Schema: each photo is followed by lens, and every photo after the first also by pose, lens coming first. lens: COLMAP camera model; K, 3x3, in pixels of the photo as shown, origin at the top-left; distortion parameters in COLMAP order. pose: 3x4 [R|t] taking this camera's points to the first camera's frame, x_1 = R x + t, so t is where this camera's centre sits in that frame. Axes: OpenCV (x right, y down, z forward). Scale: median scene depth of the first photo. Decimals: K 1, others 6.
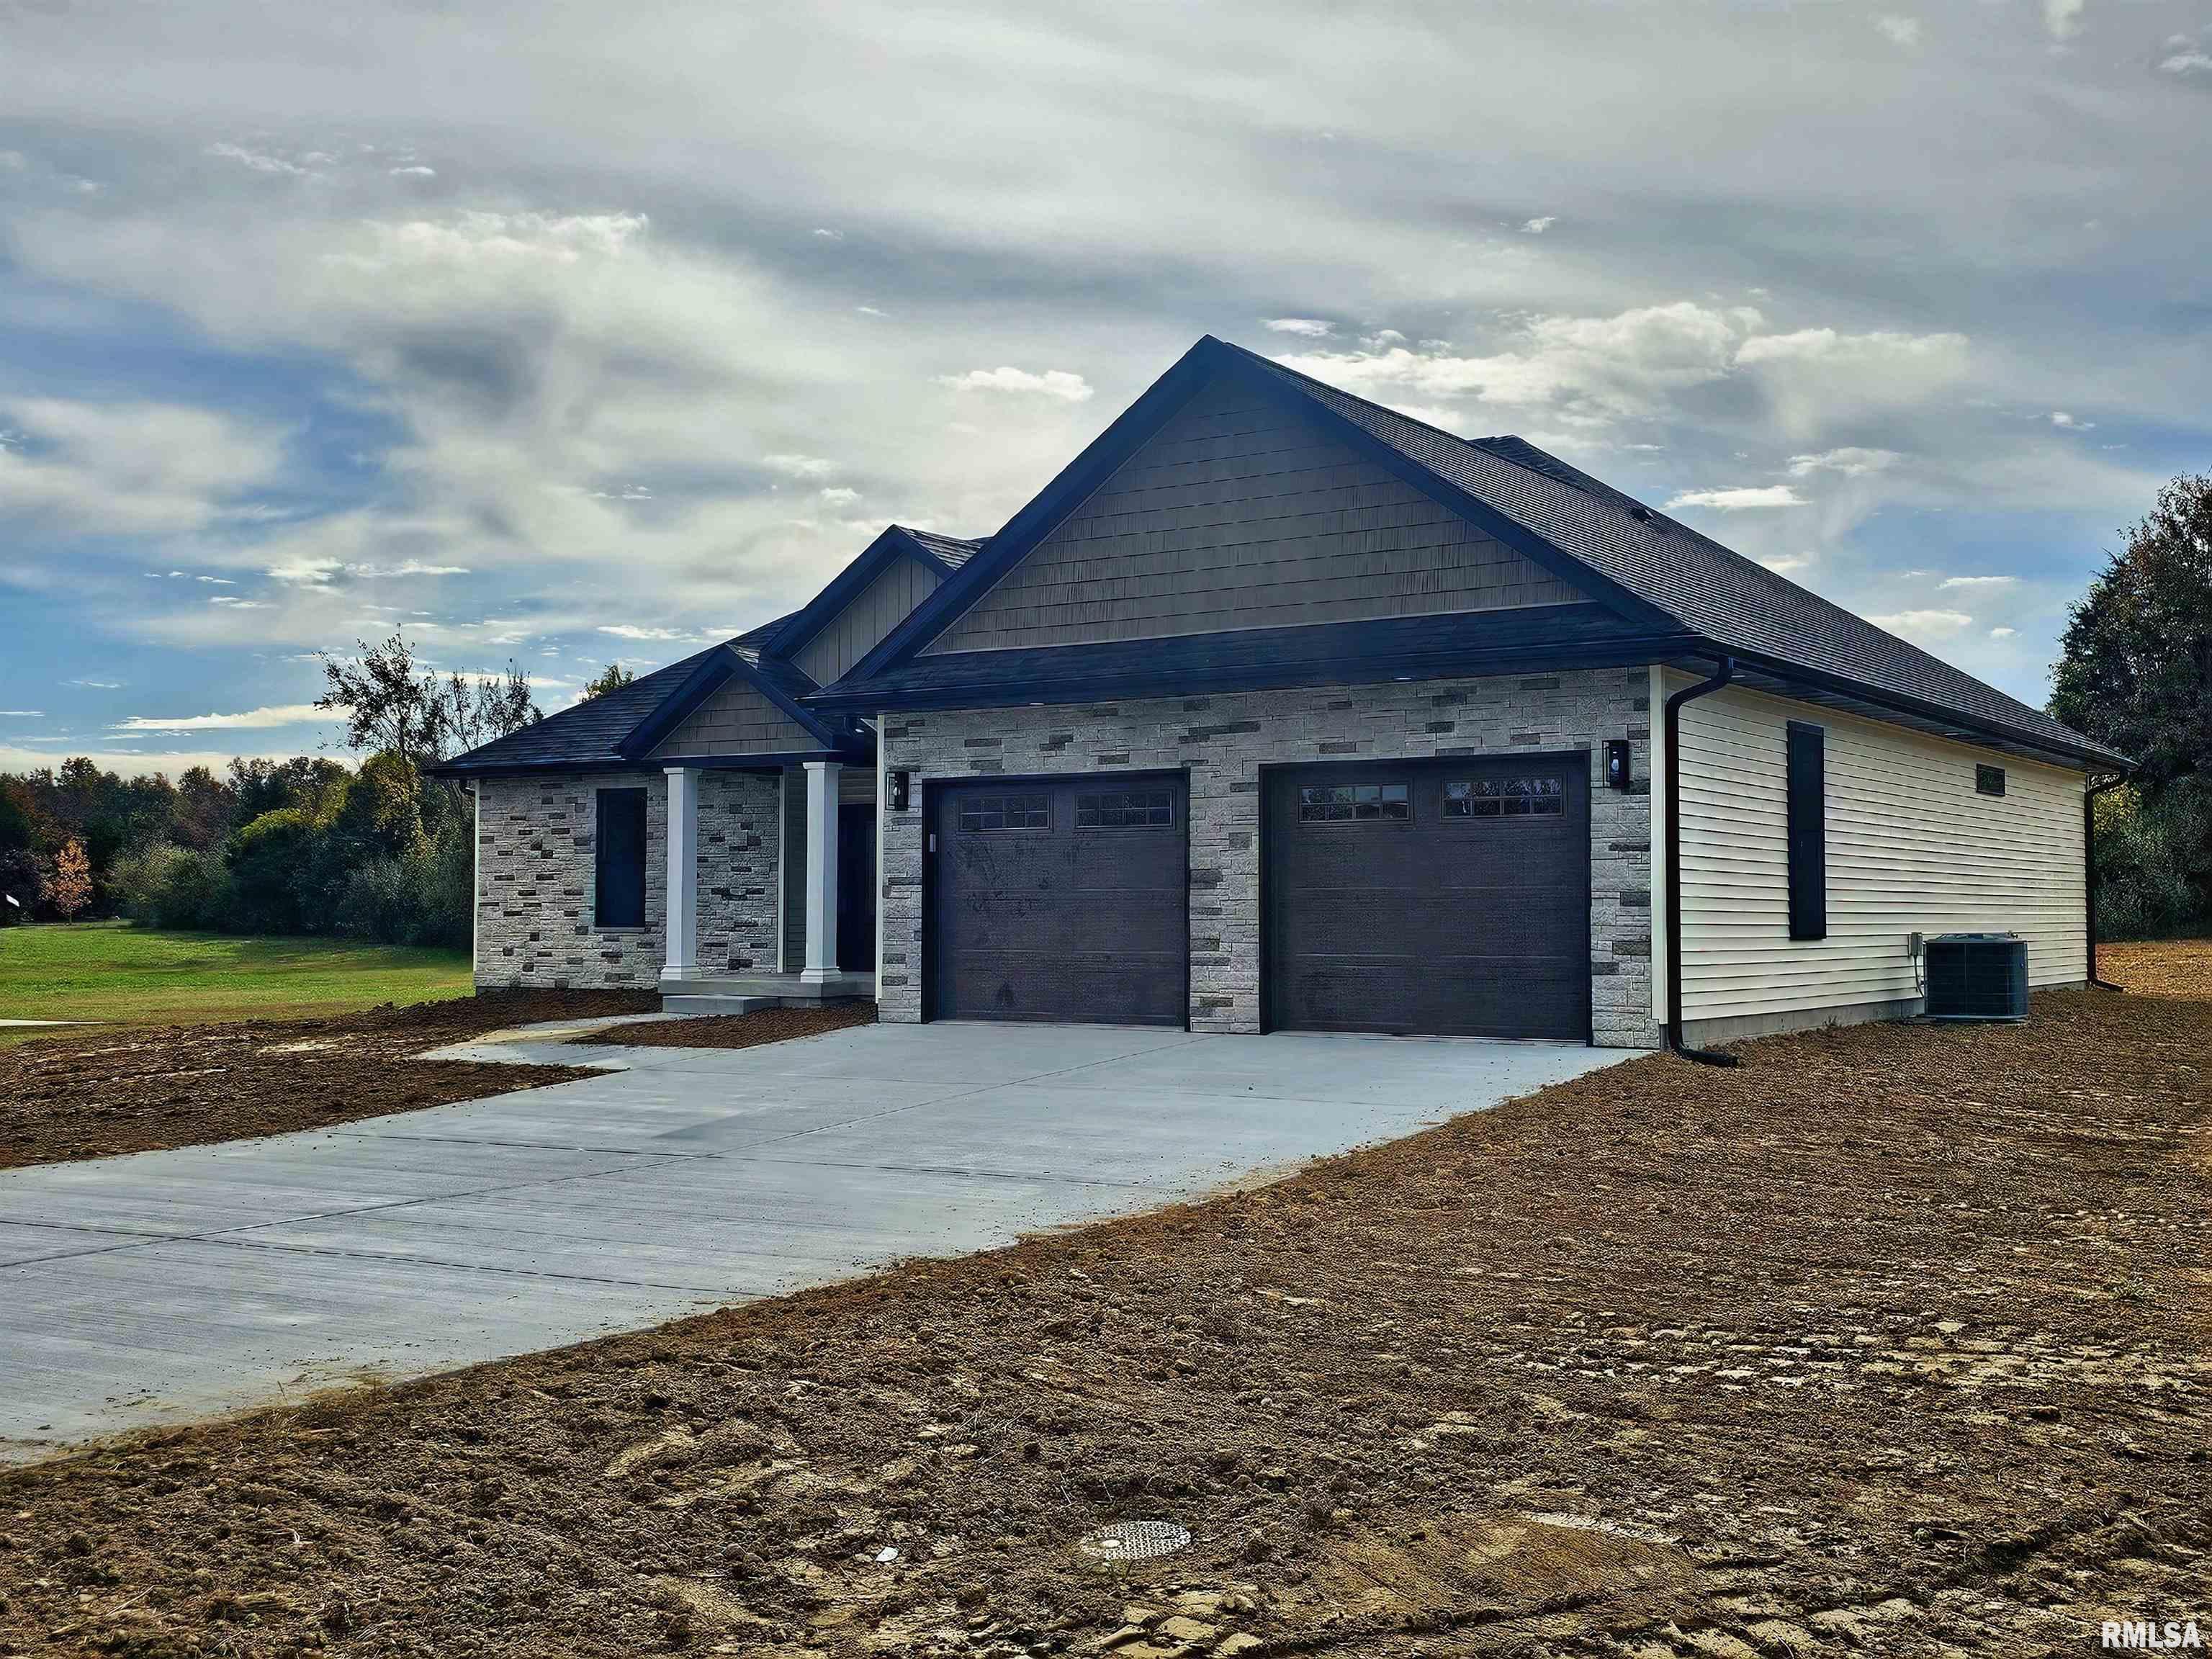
lens RADIAL K [[2385.2, 0, 1088.1], [0, 2385.2, 823.2], [0, 0, 1]] dist [0.071952, 0.000000]
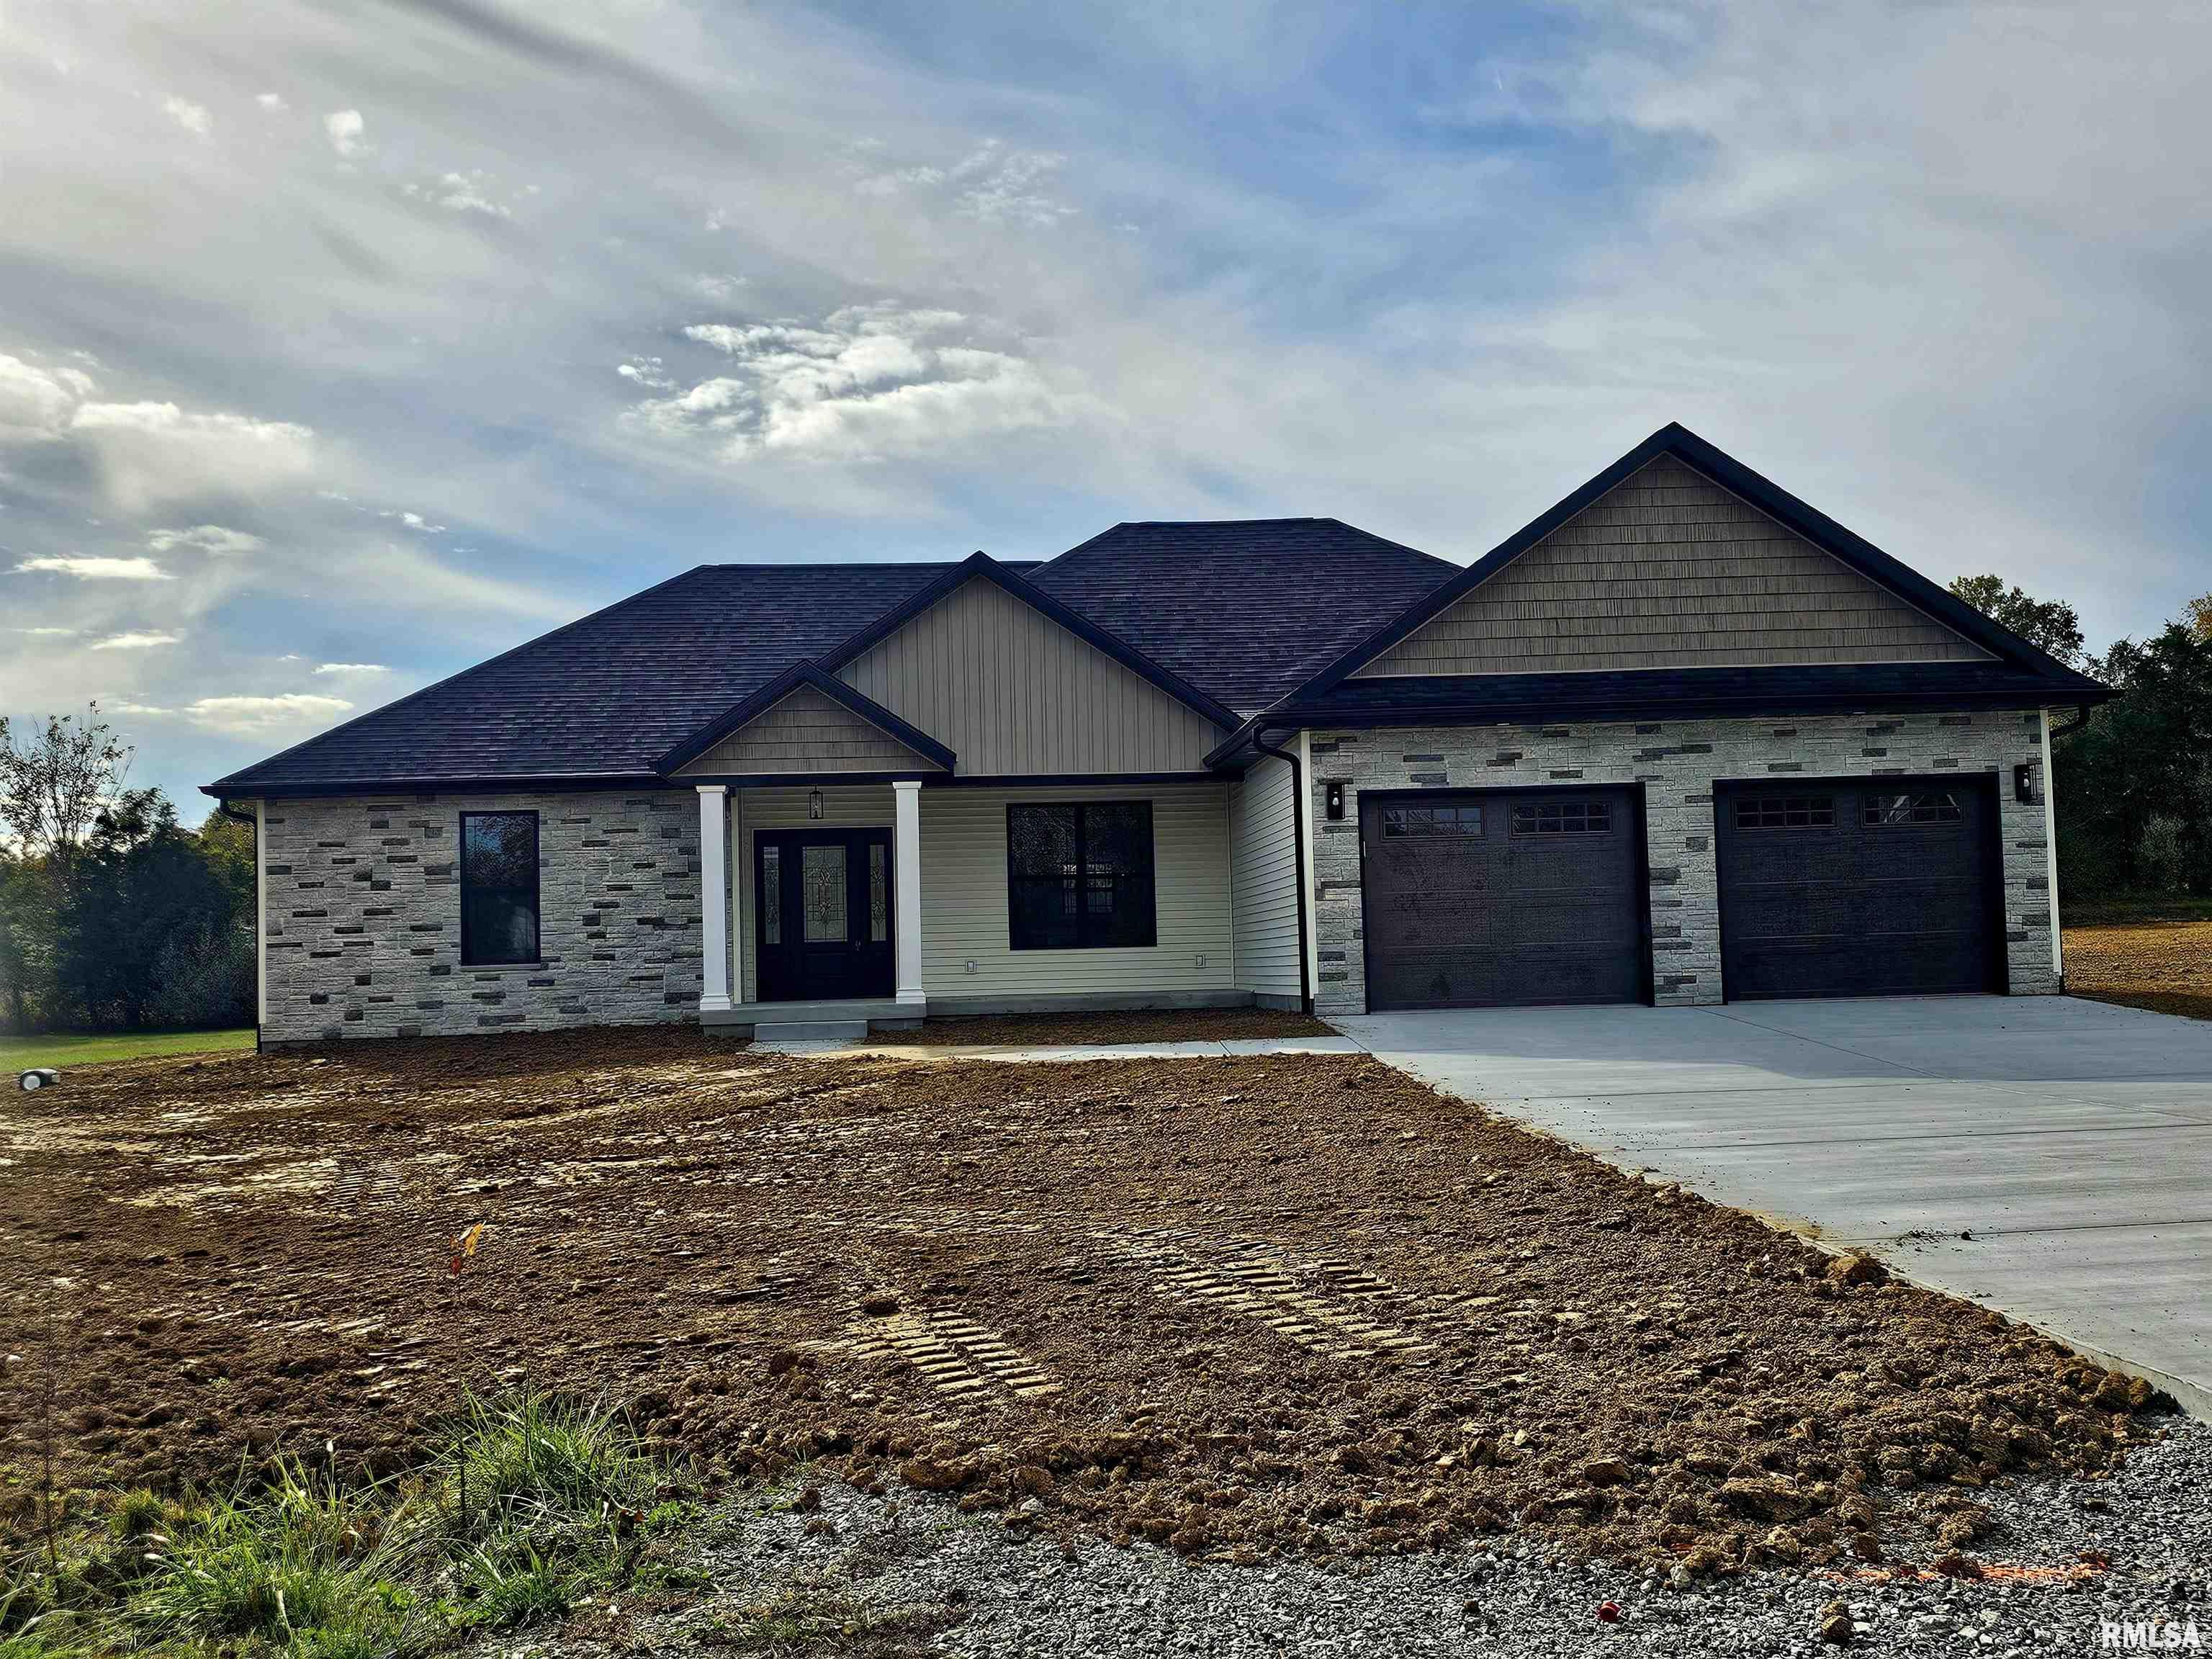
lens RADIAL K [[2385.2, 0, 1077.8], [0, 2385.2, 848.2], [0, 0, 1]] dist [0.071952, 0.000000]
pose [[0.792406, 0.007109, 0.609953, -0.828659], [0.007780, 0.999733, -0.021759, 0.030191], [-0.609945, 0.021987, 0.792139, 0.214353]]
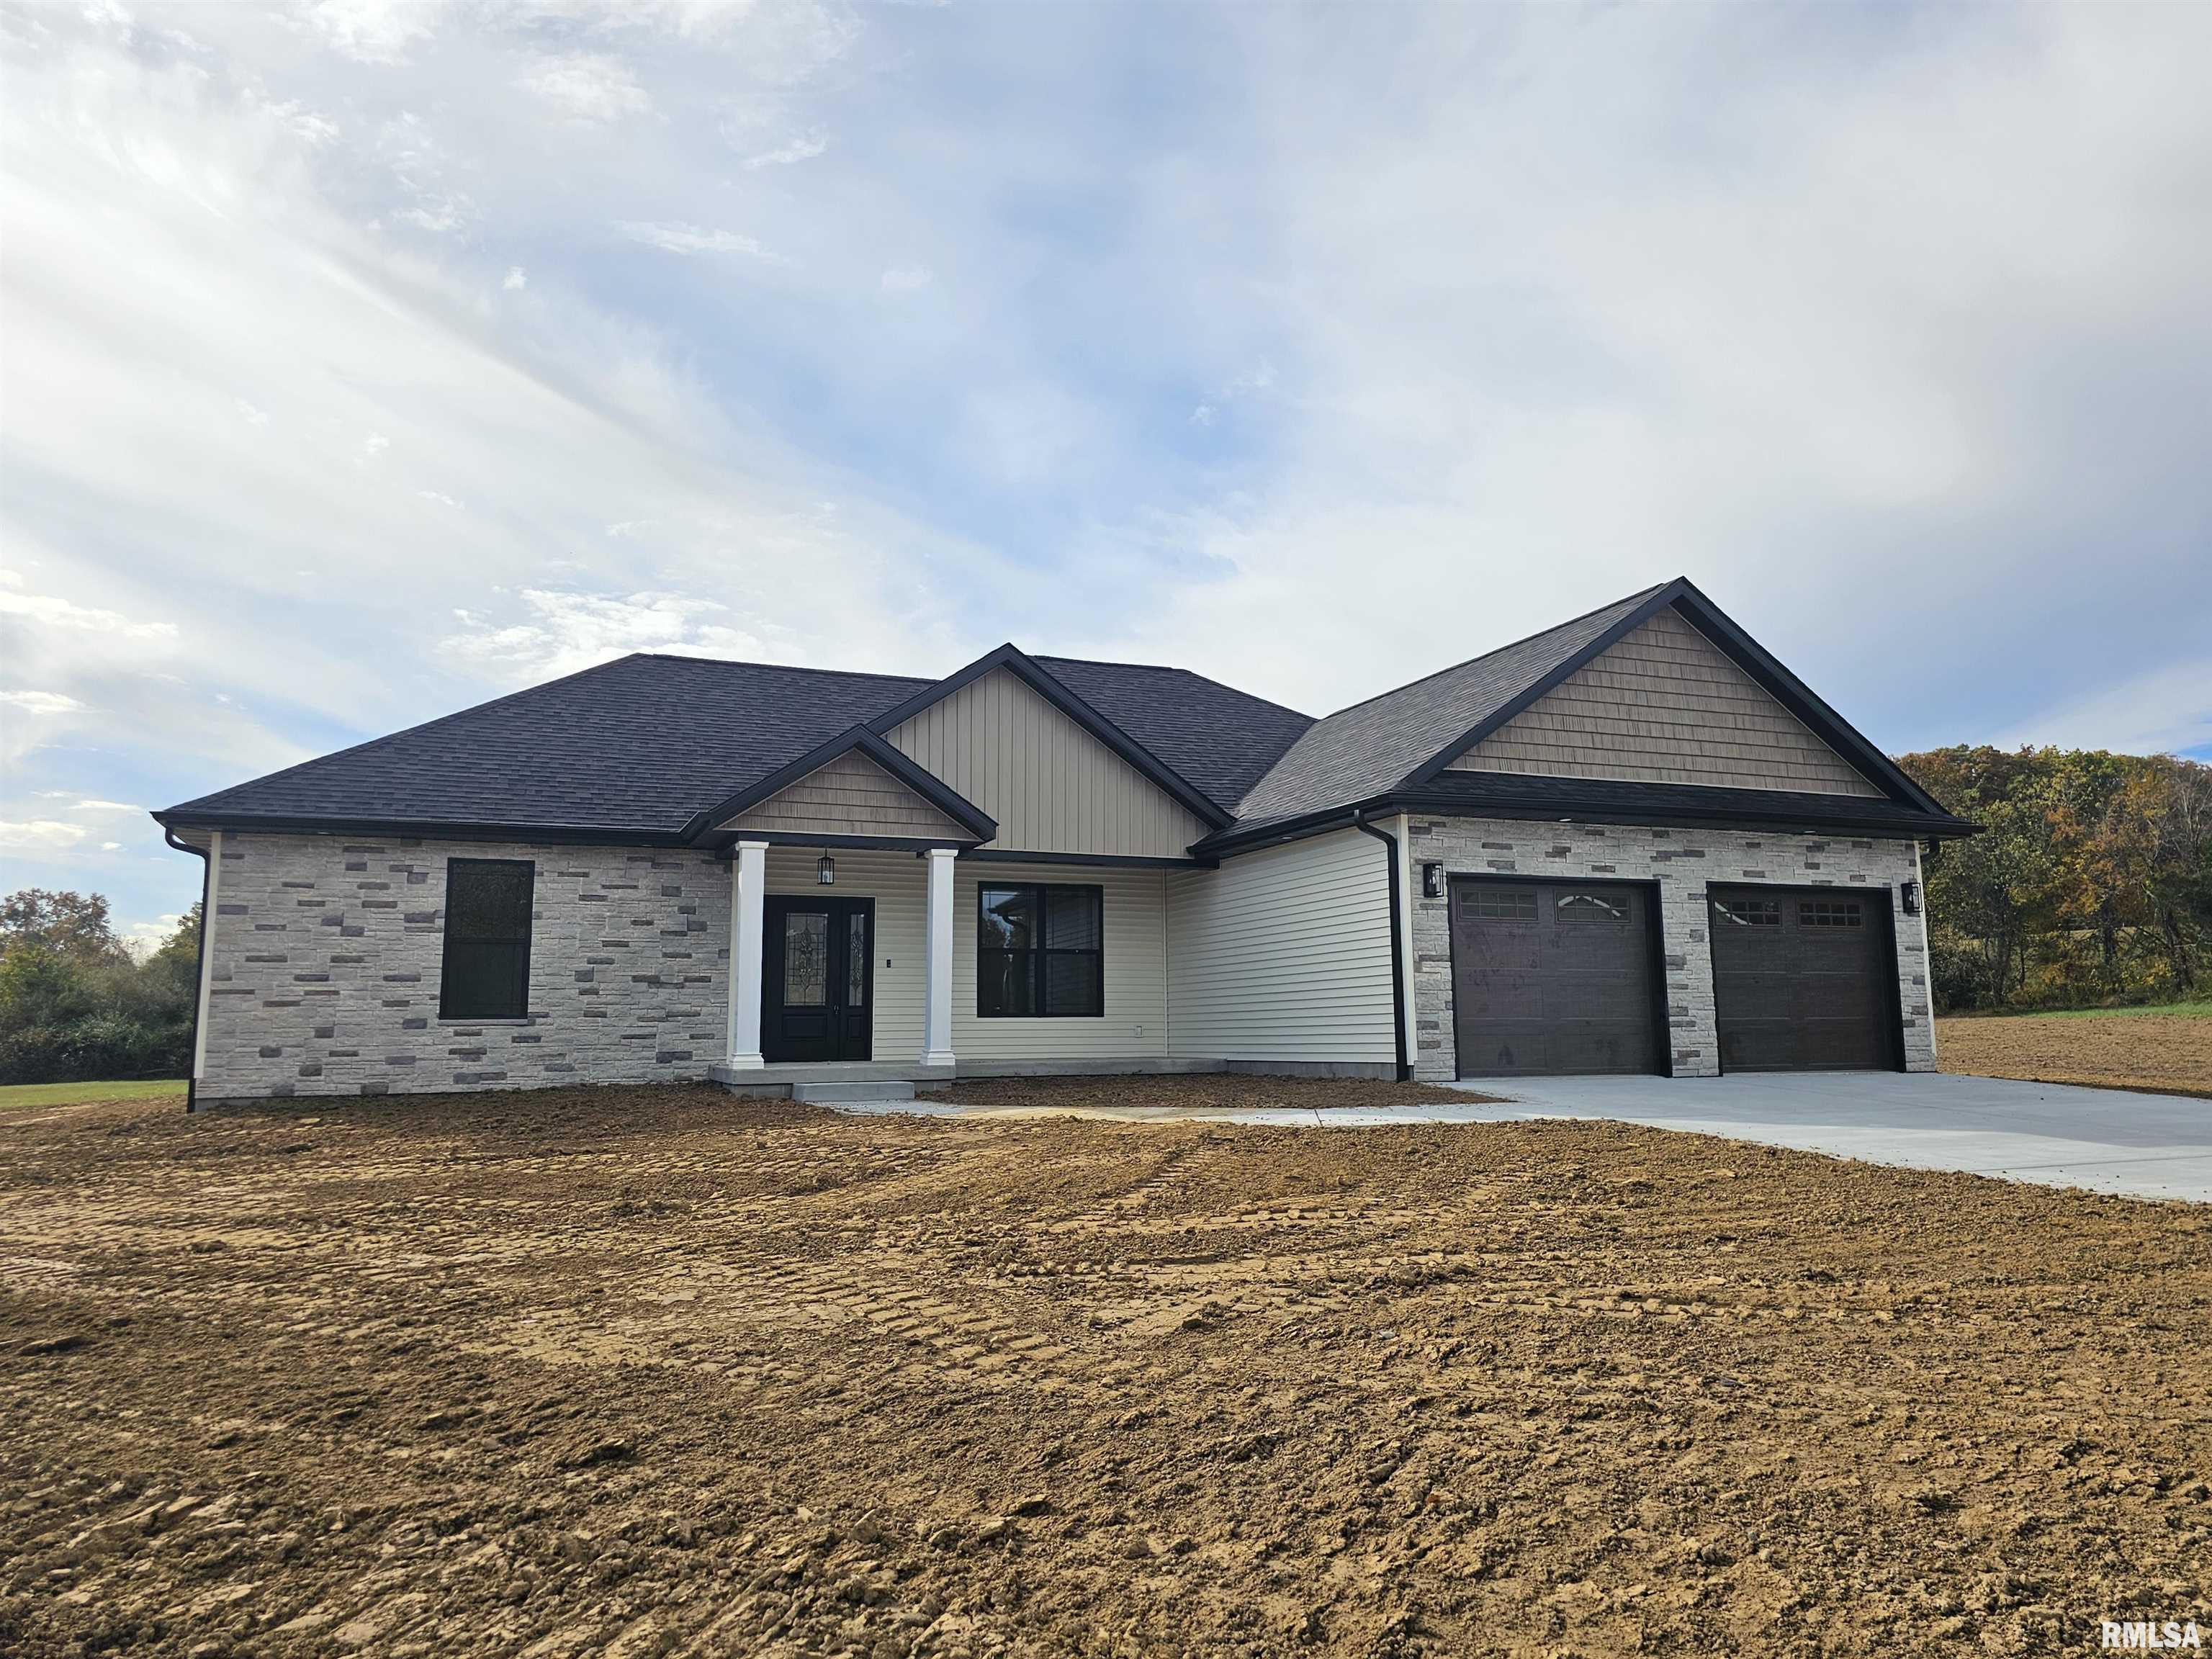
lens RADIAL K [[1607.3, 0, 1057.8], [0, 1607.3, 831.1], [0, 0, 1]] dist [0.086530, -0.030995]
pose [[0.538875, 0.107732, 0.835469, -0.839677], [-0.019621, 0.993125, -0.115406, 0.057244], [-0.842157, 0.045797, 0.537283, 0.726656]]
